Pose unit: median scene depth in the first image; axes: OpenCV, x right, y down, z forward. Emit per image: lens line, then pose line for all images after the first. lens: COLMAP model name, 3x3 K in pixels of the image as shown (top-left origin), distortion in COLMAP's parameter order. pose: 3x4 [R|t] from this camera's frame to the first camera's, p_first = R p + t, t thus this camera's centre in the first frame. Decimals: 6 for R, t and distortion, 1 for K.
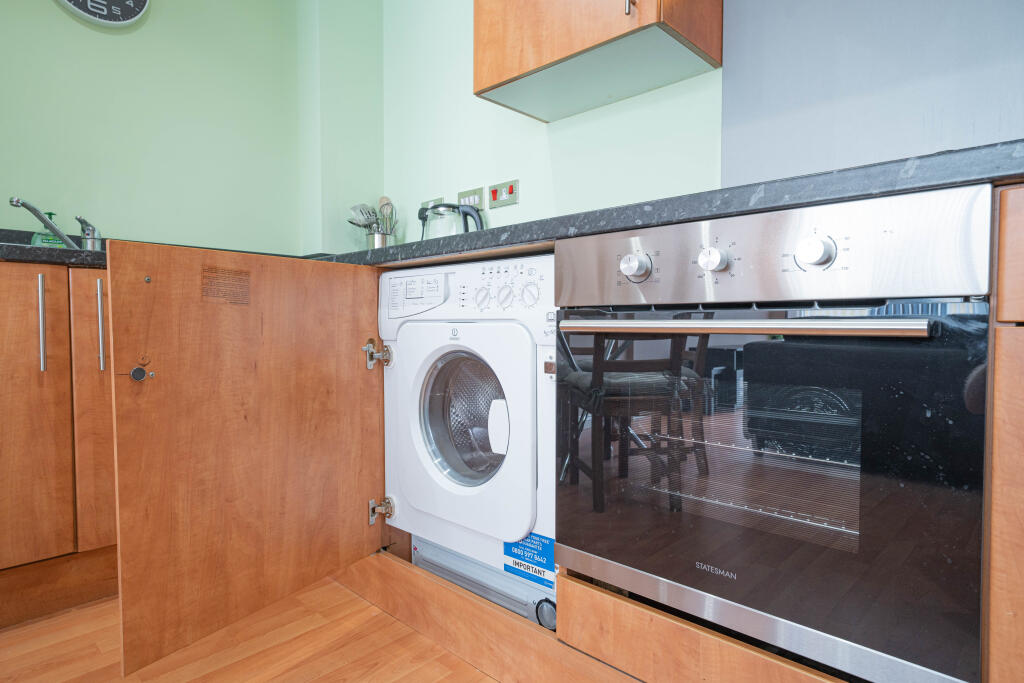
lens RADIAL K [[576.8, 0, 511.8], [0, 576.8, 340.7], [0, 0, 1]] dist [0.018763, 0.001445]
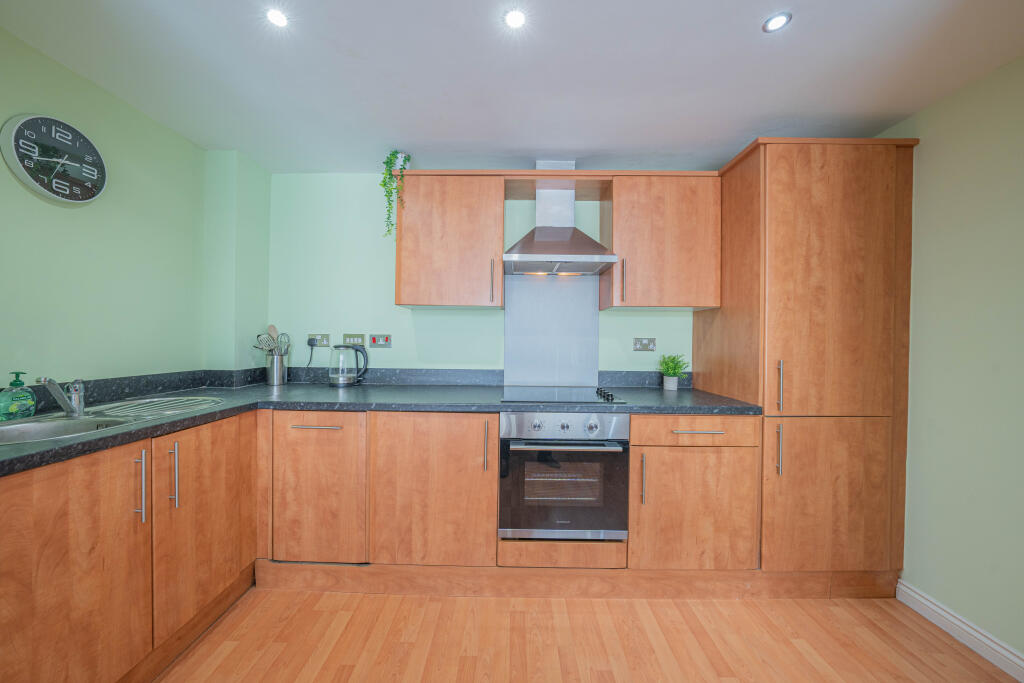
lens RADIAL K [[376.2, 0, 509.4], [0, 376.2, 342.1], [0, 0, 1]] dist [-0.025696, 0.006553]
pose [[0.733880, 0.003610, 0.679269, -0.721845], [0.009599, 0.999831, -0.015685, -0.319692], [-0.679211, 0.018031, 0.733722, -0.180739]]
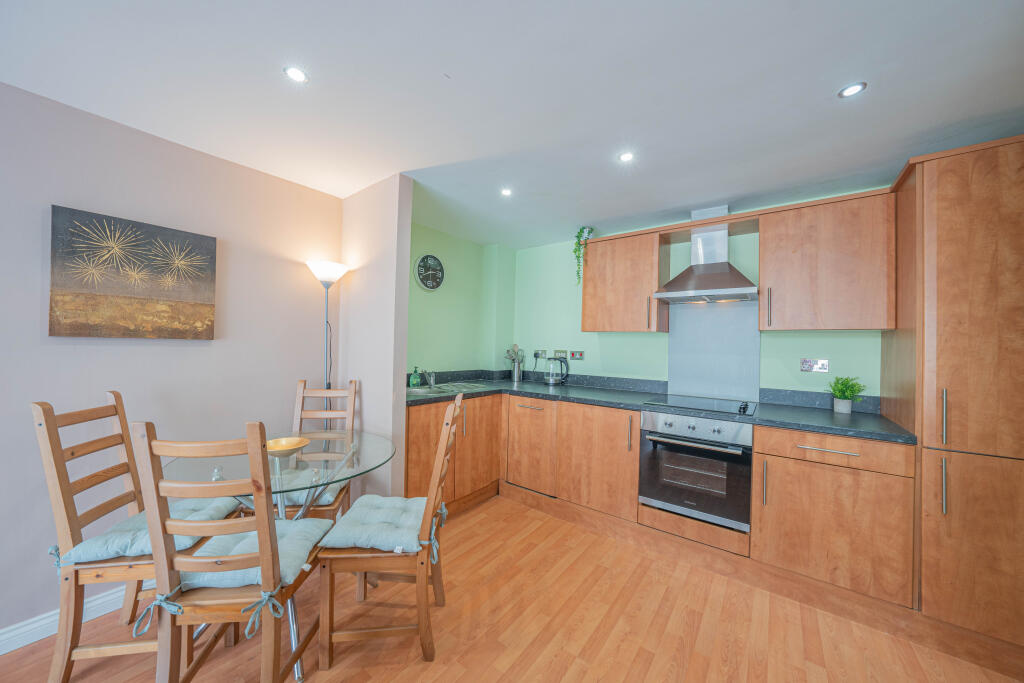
lens RADIAL K [[351.3, 0, 510.2], [0, 351.3, 341.4], [0, 0, 1]] dist [-0.034059, 0.007262]
pose [[0.994207, 0.024510, 0.104654, -0.673061], [-0.020340, 0.998963, -0.040733, -0.345385], [-0.105544, 0.038369, 0.993674, -0.747120]]
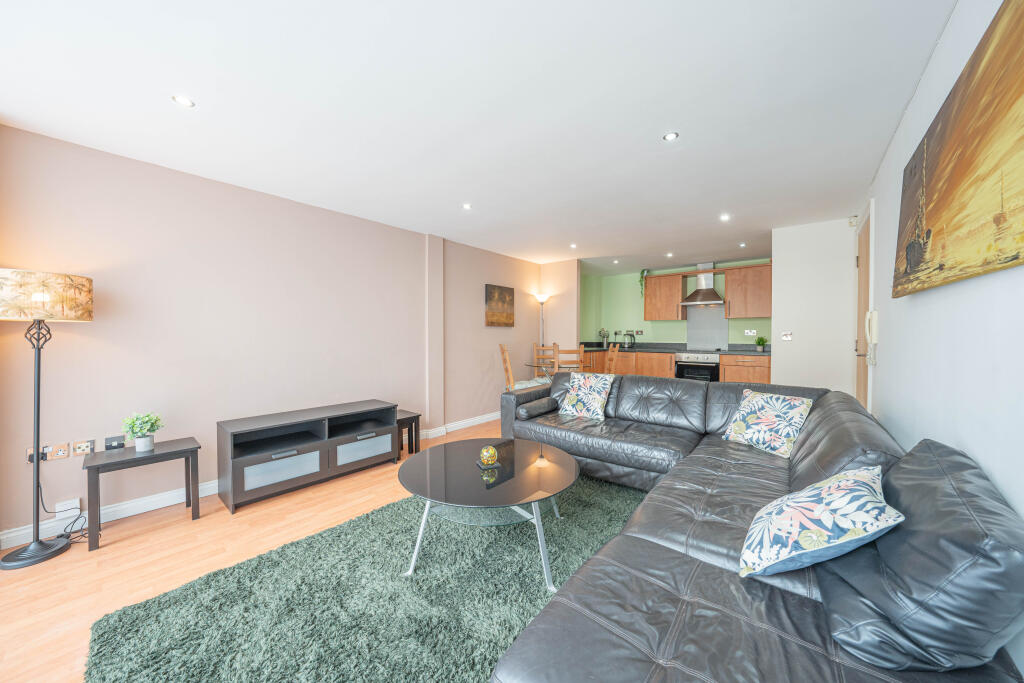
lens RADIAL K [[351.3, 0, 510.2], [0, 351.3, 341.4], [0, 0, 1]] dist [-0.034059, 0.007262]
pose [[0.998055, 0.000465, 0.062333, -1.876256], [0.000438, 0.999895, -0.014486, -0.188090], [-0.062333, 0.014485, 0.997950, -2.789645]]
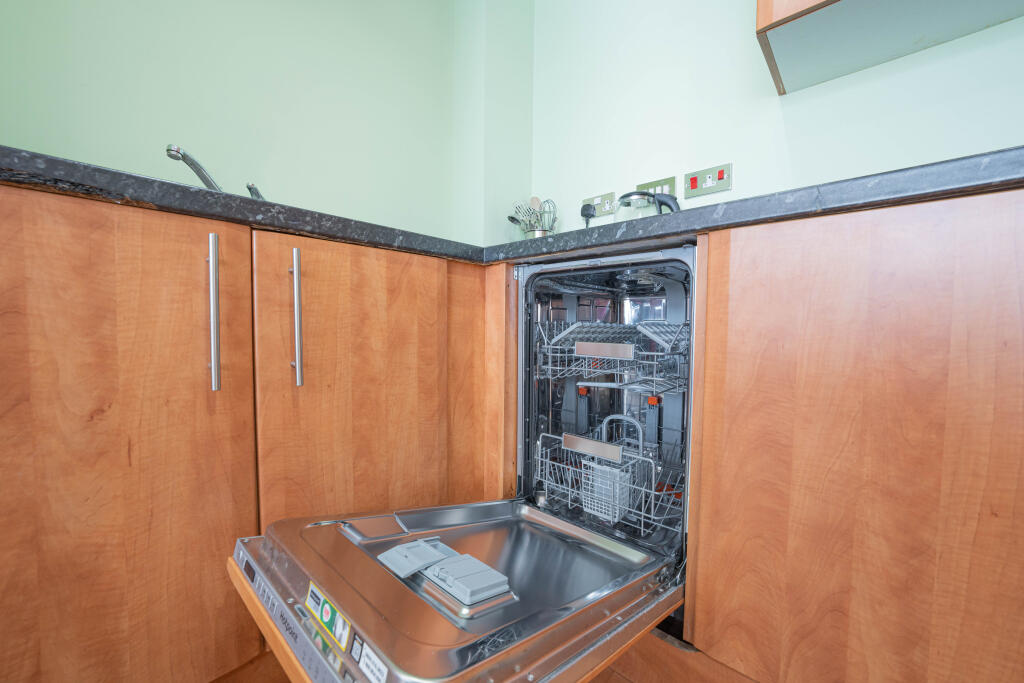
lens RADIAL K [[392.8, 0, 512.0], [0, 392.8, 341.5], [0, 0, 1]] dist [-0.012141, 0.000245]
pose [[0.999801, 0.005056, 0.019301, -0.468705], [-0.005148, 0.999976, 0.004729, -0.003459], [-0.019277, -0.004828, 0.999803, 0.547960]]
